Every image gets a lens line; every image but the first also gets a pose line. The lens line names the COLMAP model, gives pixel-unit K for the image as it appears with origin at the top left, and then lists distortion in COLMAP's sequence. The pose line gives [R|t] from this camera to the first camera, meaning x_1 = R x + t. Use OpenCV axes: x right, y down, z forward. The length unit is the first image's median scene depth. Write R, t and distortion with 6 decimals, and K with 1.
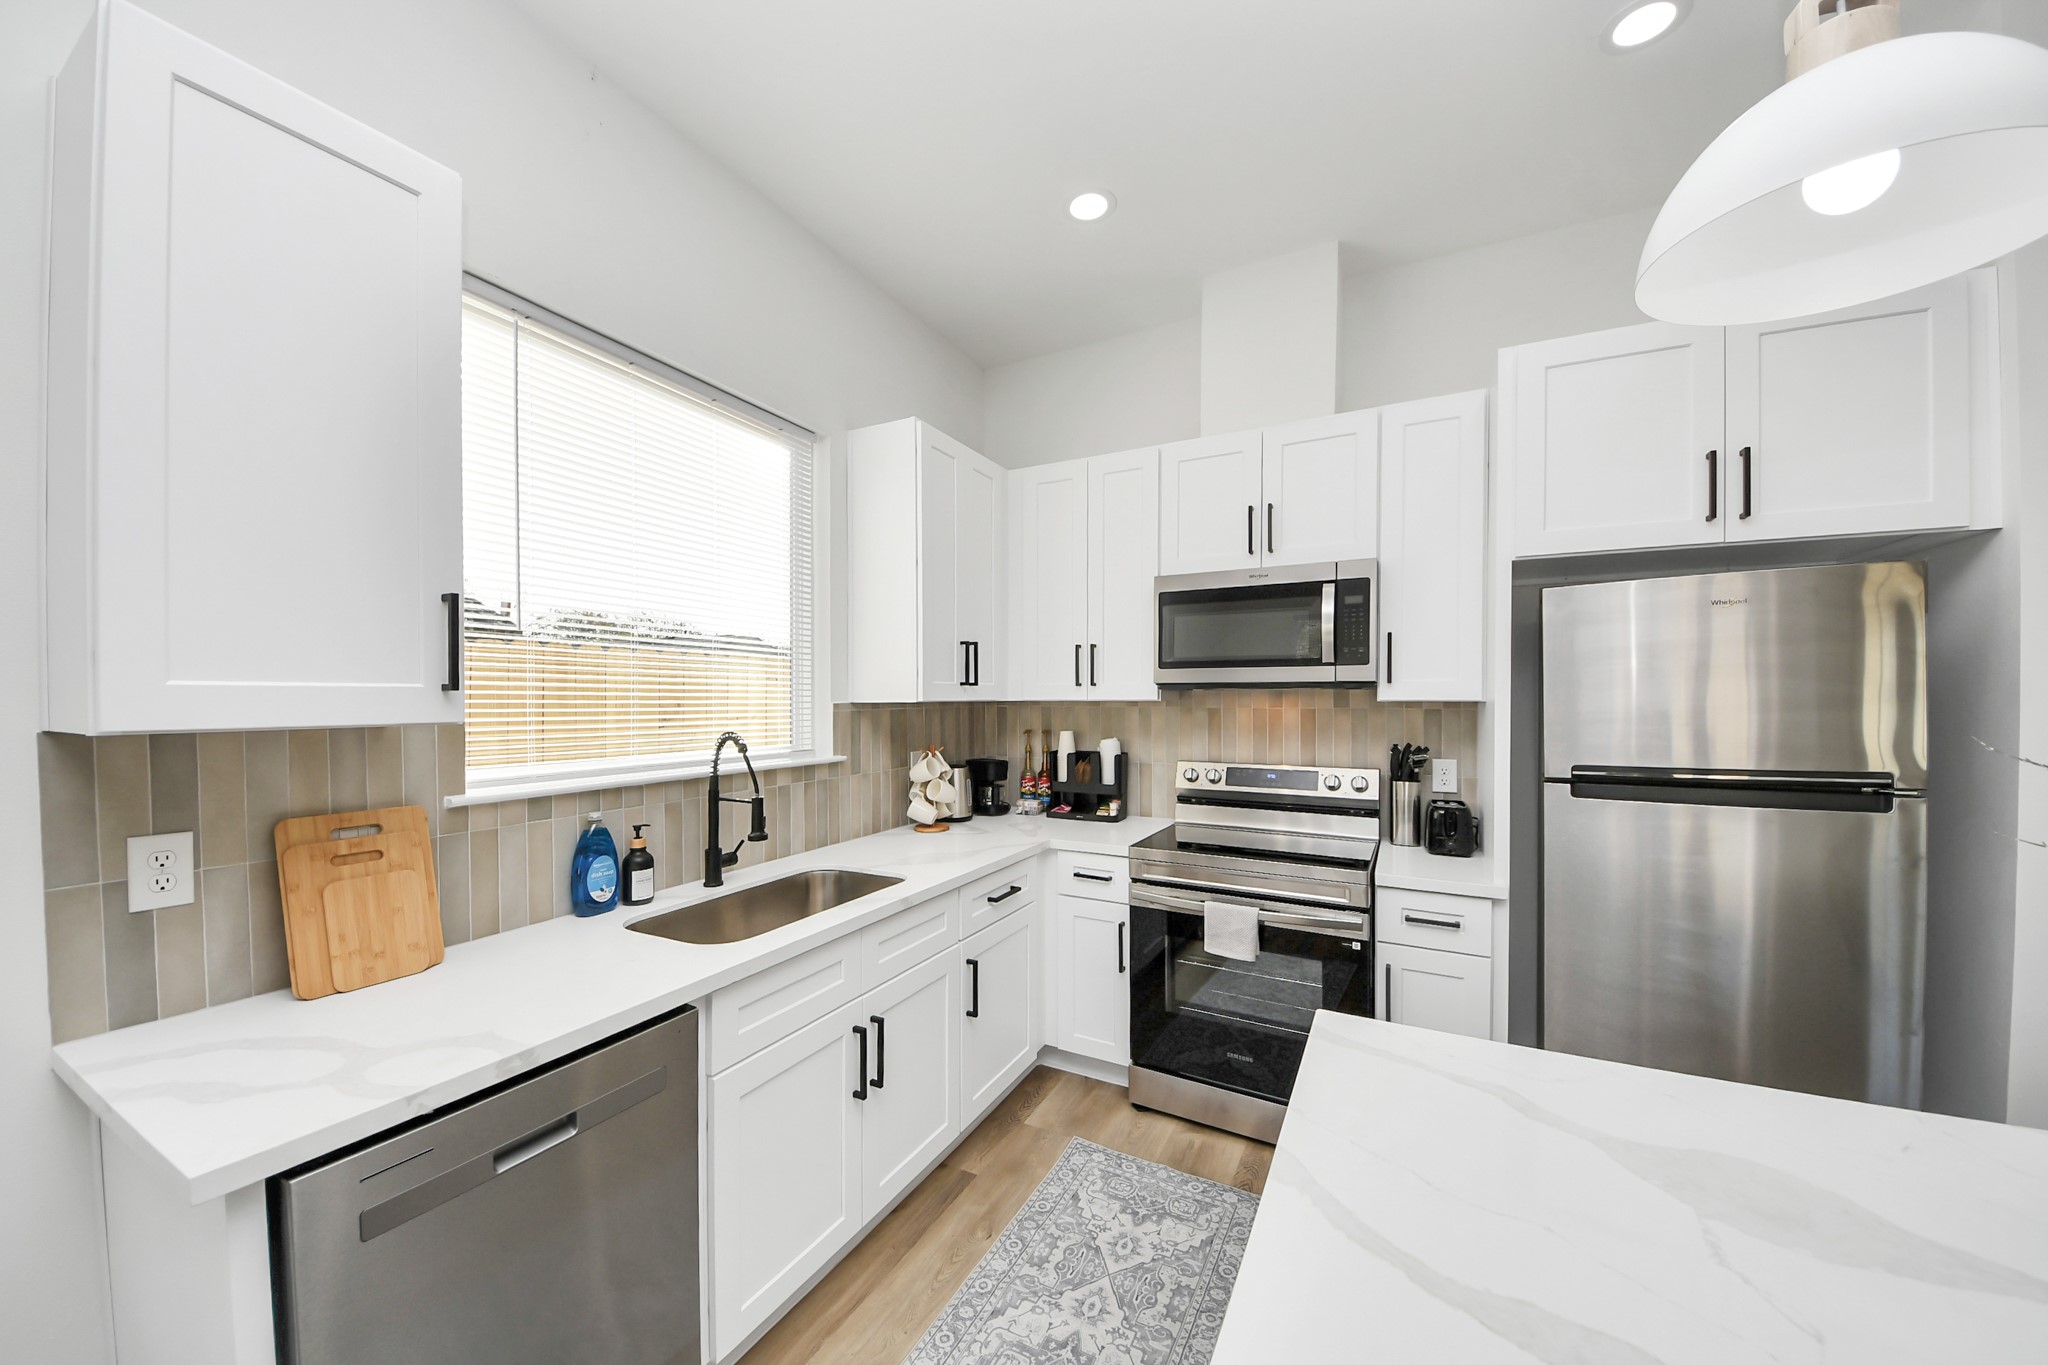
lens RADIAL K [[740.2, 0, 991.2], [0, 740.2, 700.0], [0, 0, 1]] dist [0.000010, -0.000278]
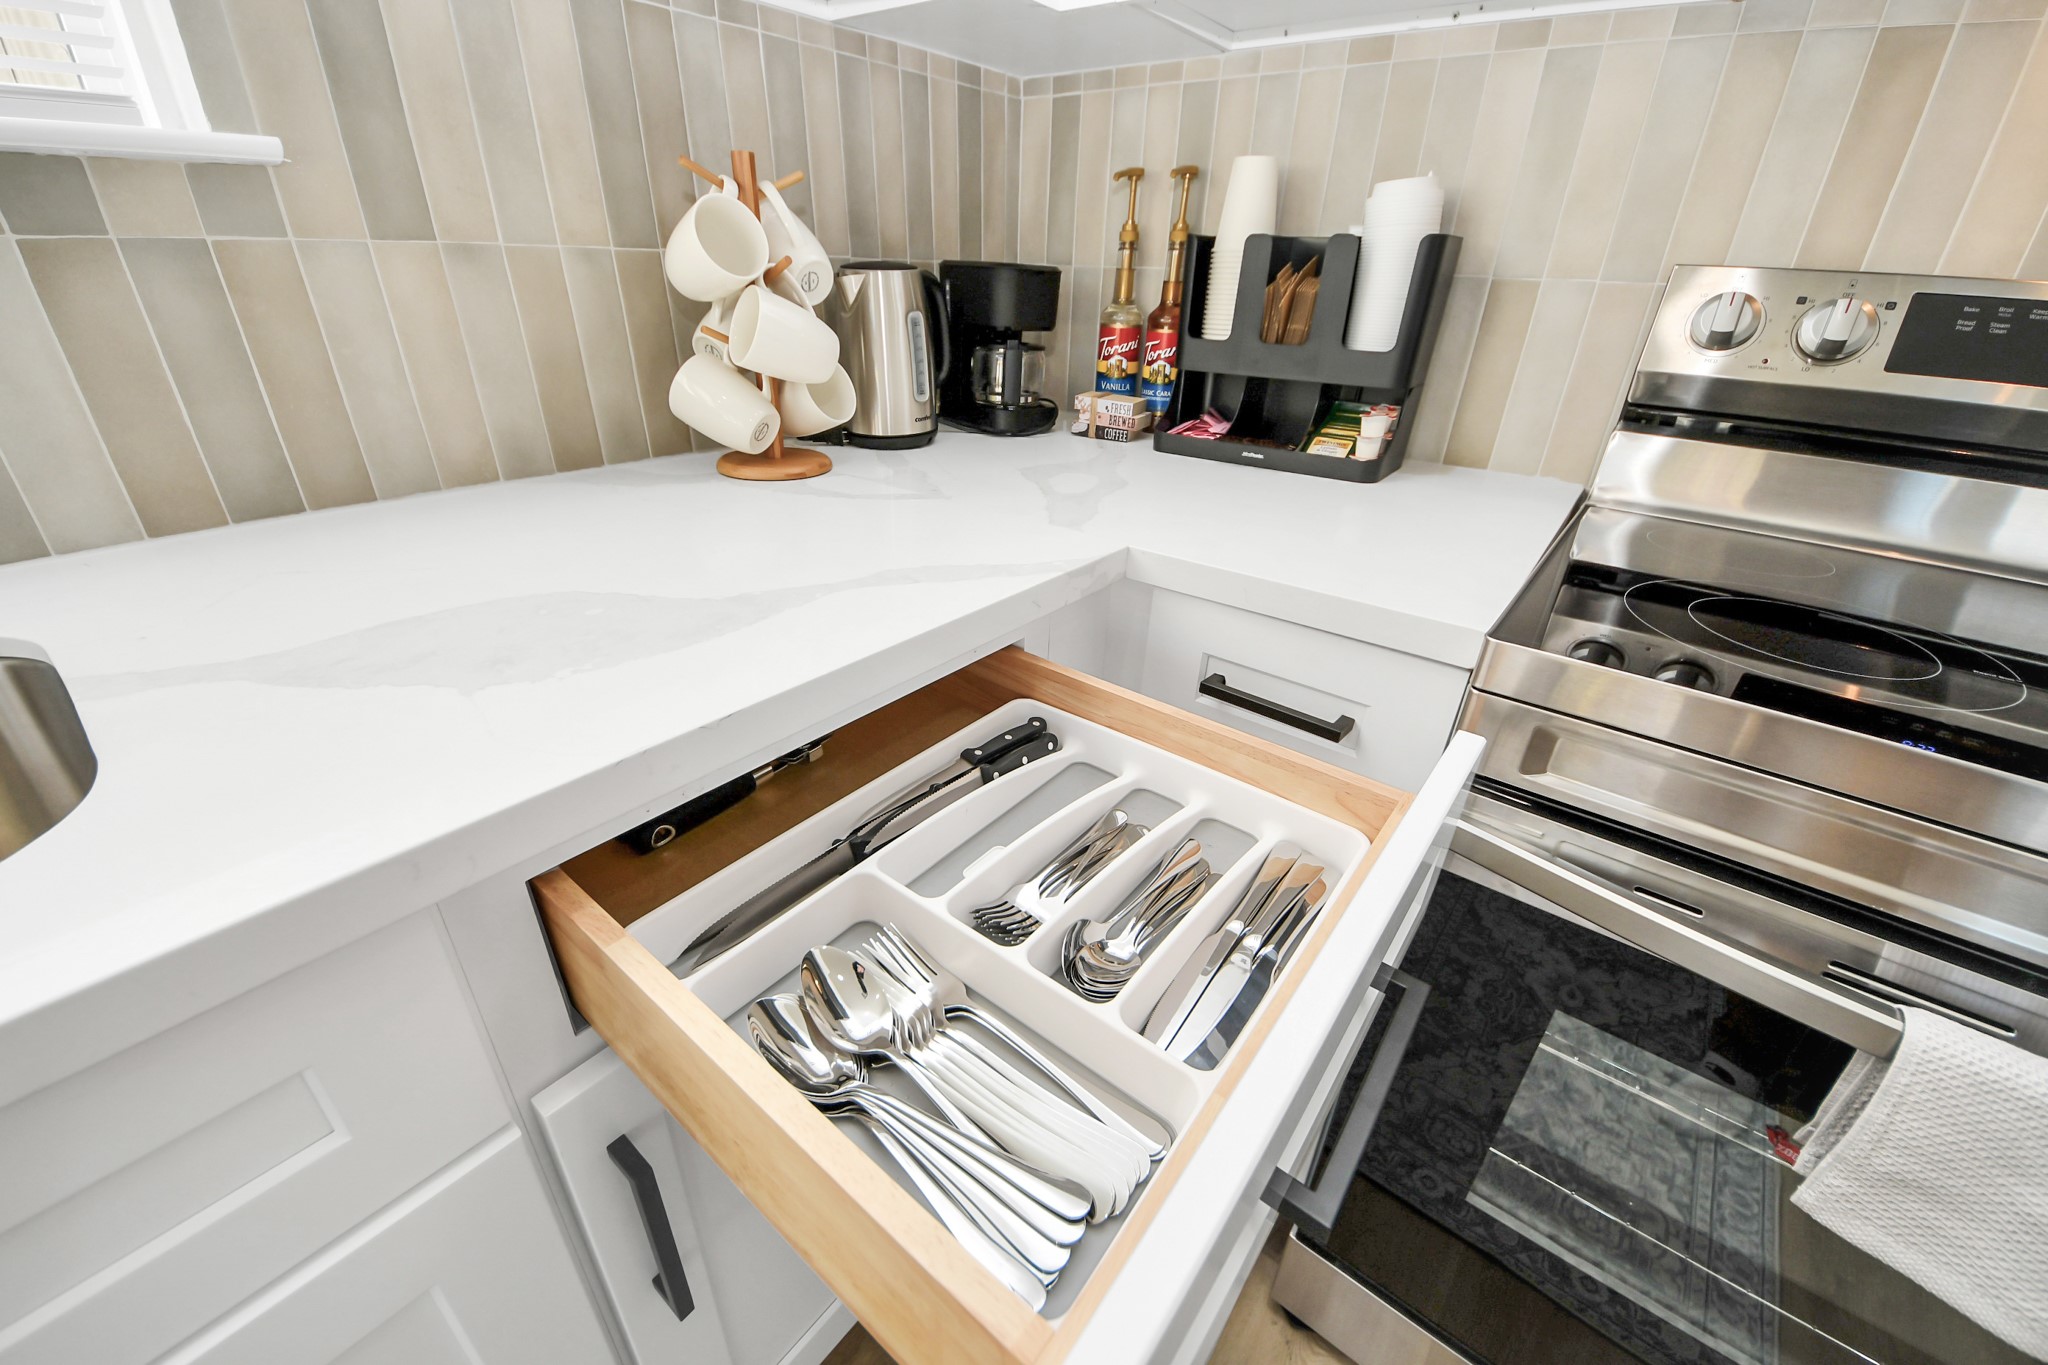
lens RADIAL K [[806.2, 0, 1015.7], [0, 806.2, 682.0], [0, 0, 1]] dist [0.026615, -0.024695]
pose [[0.987876, 0.100043, -0.118713, 0.085706], [-0.036619, 0.893259, 0.448049, 0.113820], [0.150866, -0.438269, 0.886092, 0.780811]]
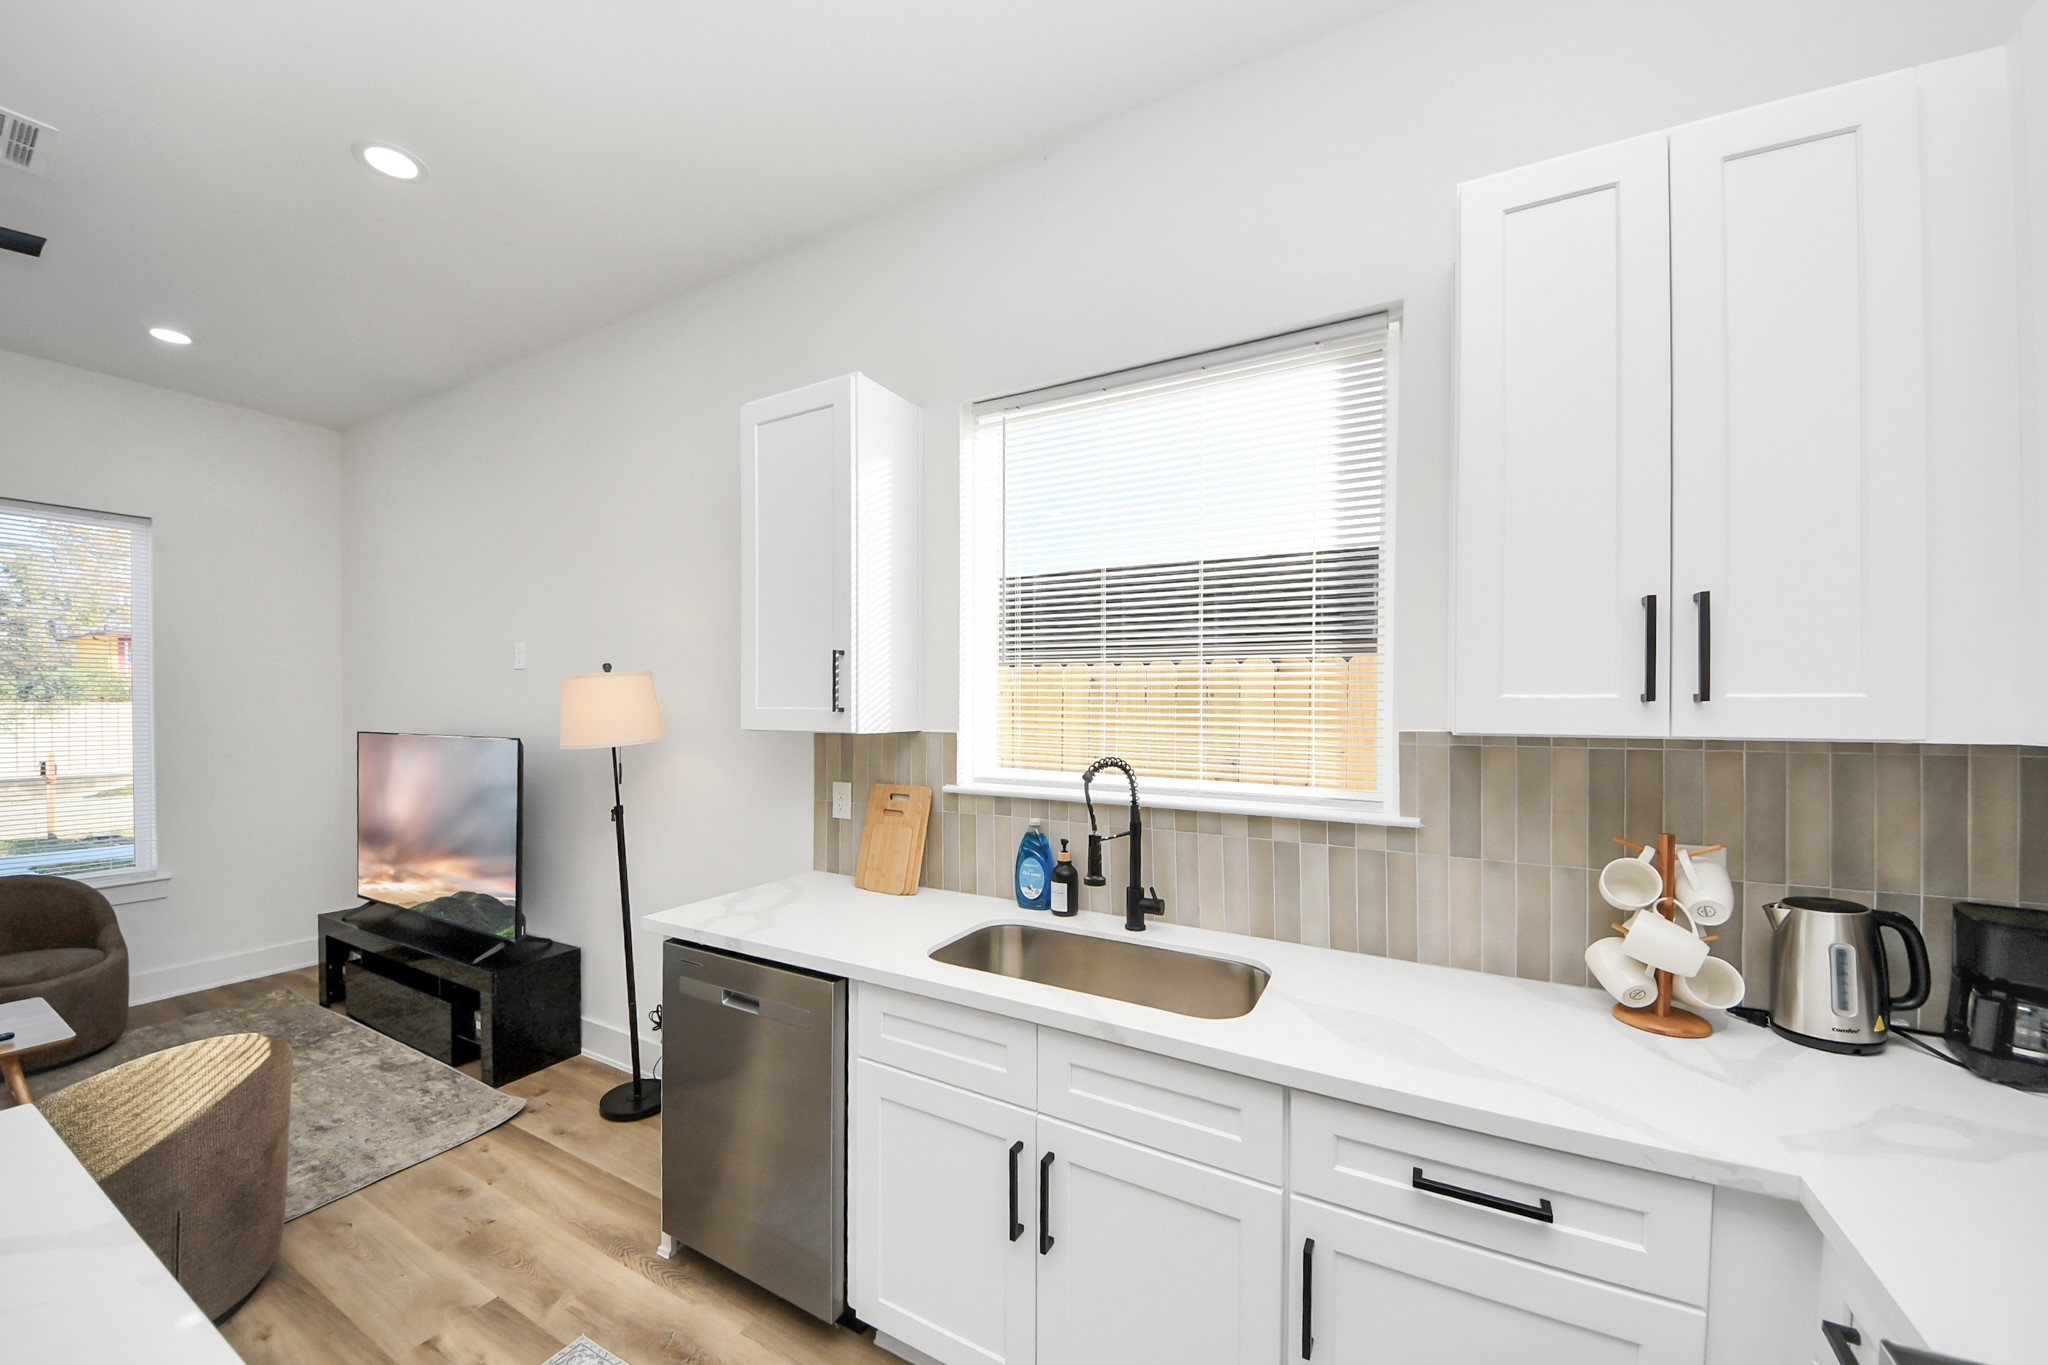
lens RADIAL K [[758.9, 0, 1025.9], [0, 758.9, 701.1], [0, 0, 1]] dist [0.000143, -0.000059]
pose [[-0.000030, 0.004952, -0.999988, 0.446319], [-0.008002, 0.999956, 0.004952, -0.023023], [0.999968, 0.008002, 0.000010, 0.718436]]
